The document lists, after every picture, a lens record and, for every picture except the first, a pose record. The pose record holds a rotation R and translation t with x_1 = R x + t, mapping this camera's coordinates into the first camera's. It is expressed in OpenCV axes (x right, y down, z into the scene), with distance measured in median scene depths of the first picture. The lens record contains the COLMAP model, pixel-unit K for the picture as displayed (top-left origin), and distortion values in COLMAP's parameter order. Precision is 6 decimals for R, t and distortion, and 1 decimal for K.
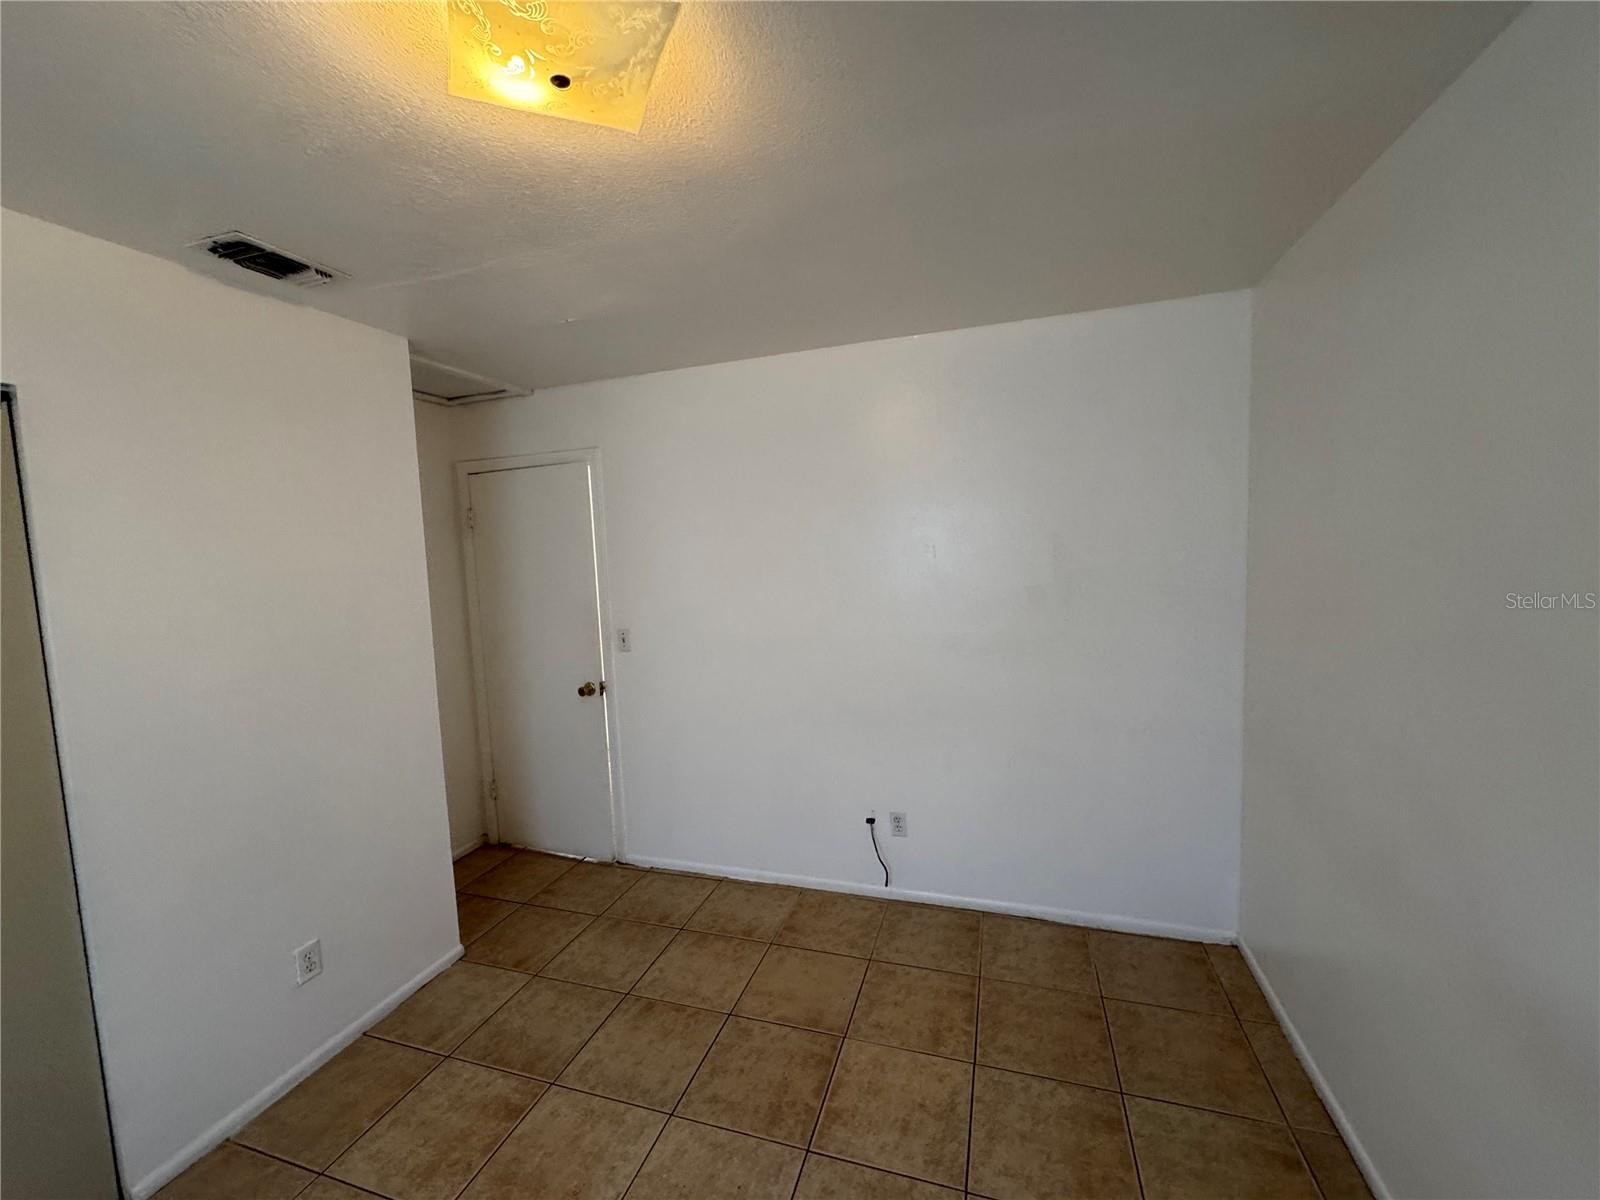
lens RADIAL K [[645.7, 0, 798.4], [0, 645.7, 604.8], [0, 0, 1]] dist [-0.004704, 0.000901]
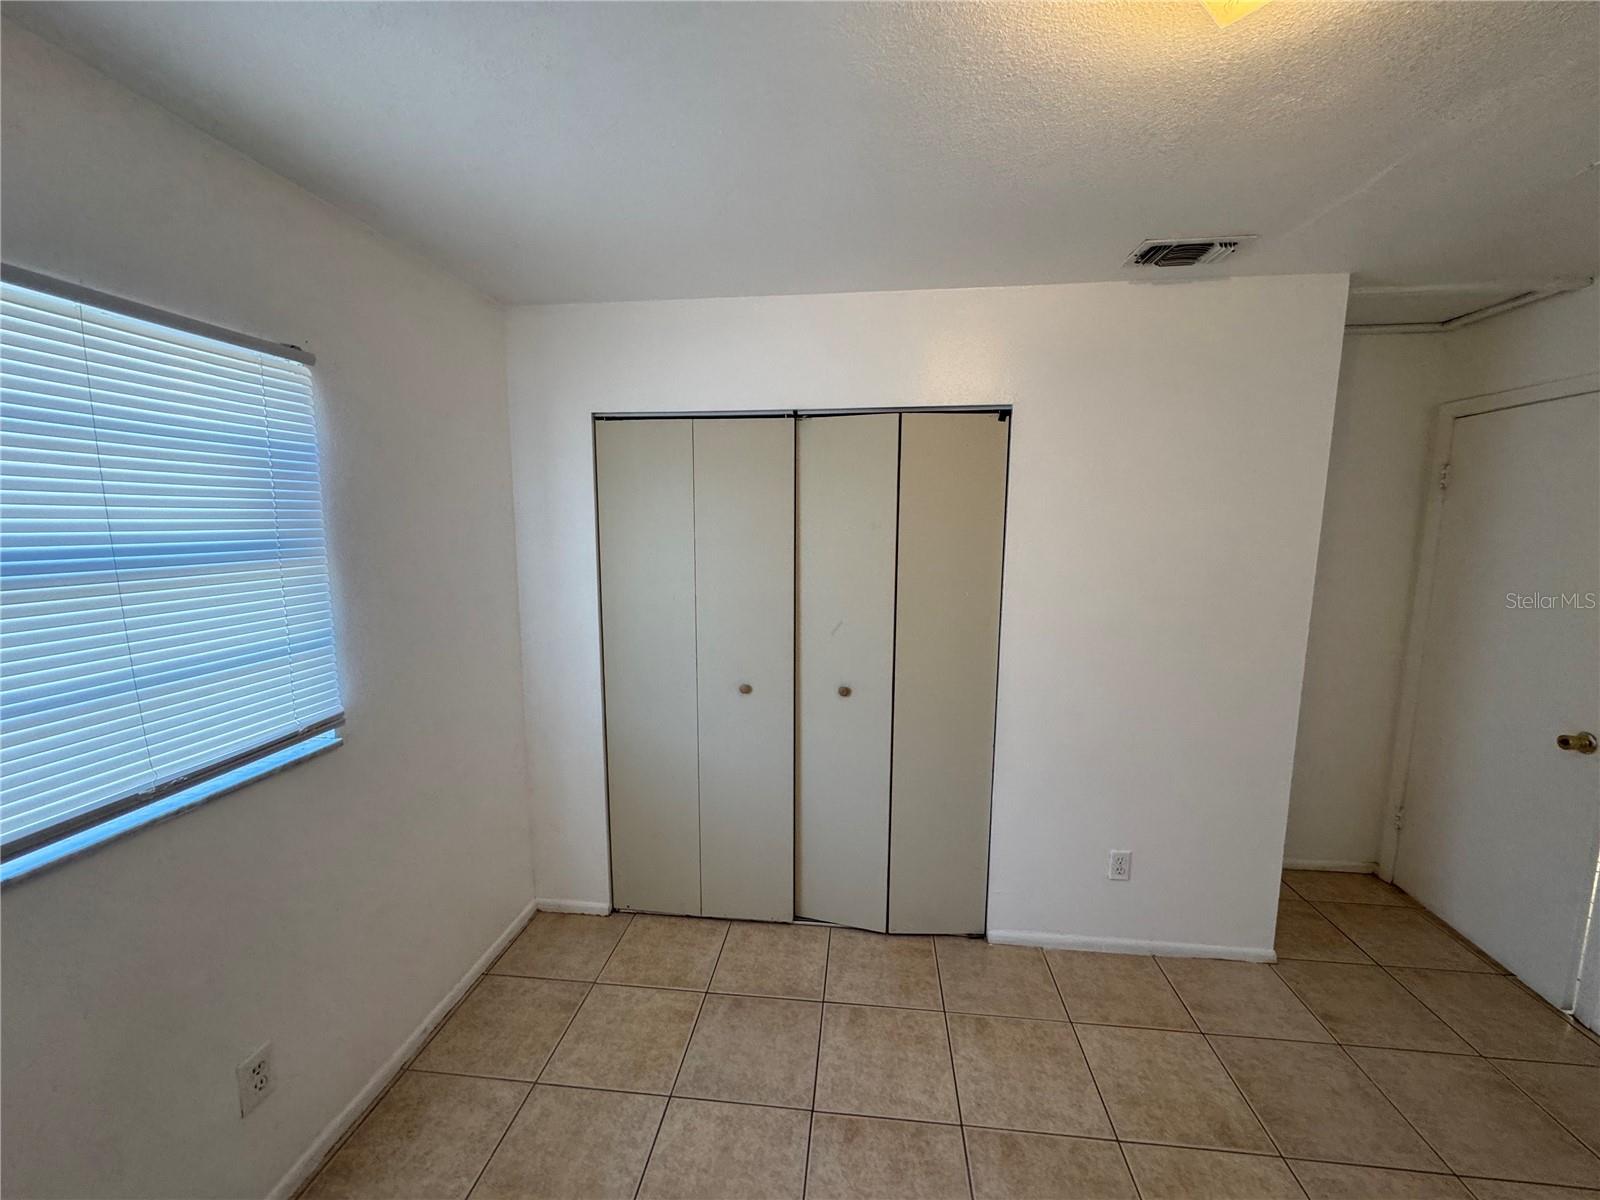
lens RADIAL K [[645.7, 0, 808.2], [0, 645.7, 605.9], [0, 0, 1]] dist [-0.004704, 0.000901]
pose [[0.191416, 0.174013, -0.965960, 0.169815], [-0.096251, 0.982743, 0.157963, -0.041710], [0.976778, 0.062738, 0.204862, 0.148064]]
